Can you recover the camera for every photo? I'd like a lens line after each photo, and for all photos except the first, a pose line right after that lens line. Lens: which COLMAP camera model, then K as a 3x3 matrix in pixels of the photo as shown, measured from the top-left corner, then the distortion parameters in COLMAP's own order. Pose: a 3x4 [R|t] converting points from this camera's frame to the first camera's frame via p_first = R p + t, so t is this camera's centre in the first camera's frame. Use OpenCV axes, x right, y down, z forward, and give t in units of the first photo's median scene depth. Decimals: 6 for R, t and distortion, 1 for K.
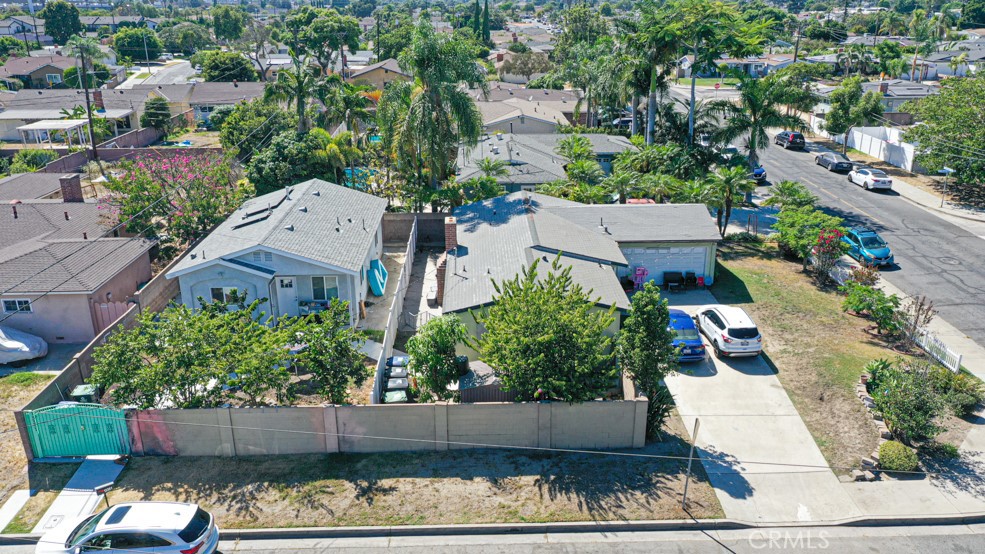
lens RADIAL K [[781.7, 0, 496.9], [0, 781.7, 276.9], [0, 0, 1]] dist [0.004203, 0.000778]
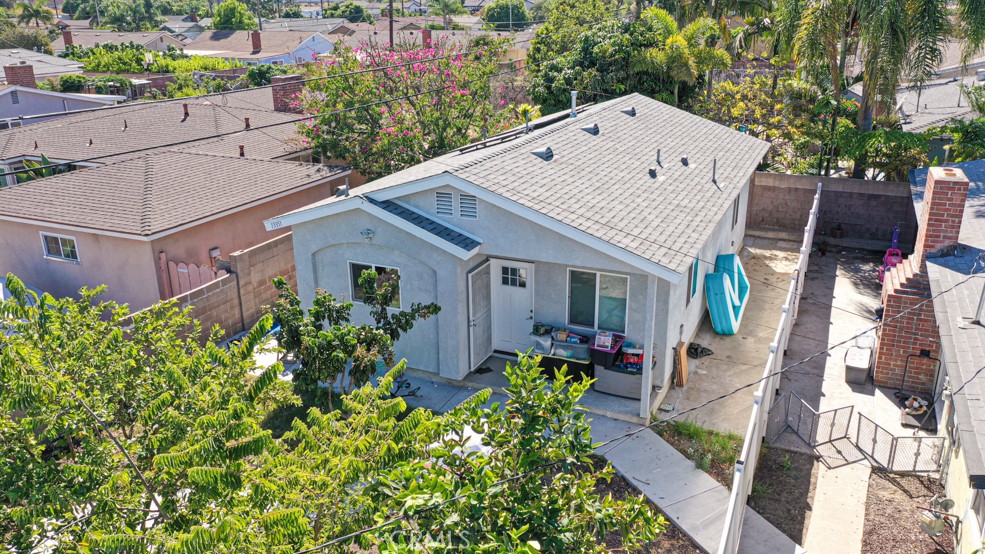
lens RADIAL K [[781.7, 0, 496.9], [0, 781.7, 276.9], [0, 0, 1]] dist [0.004203, 0.000778]
pose [[0.898791, 0.142815, -0.414462, -0.091182], [-0.143919, 0.989172, 0.028750, -0.002562], [0.414080, 0.033808, 0.909612, 0.562264]]
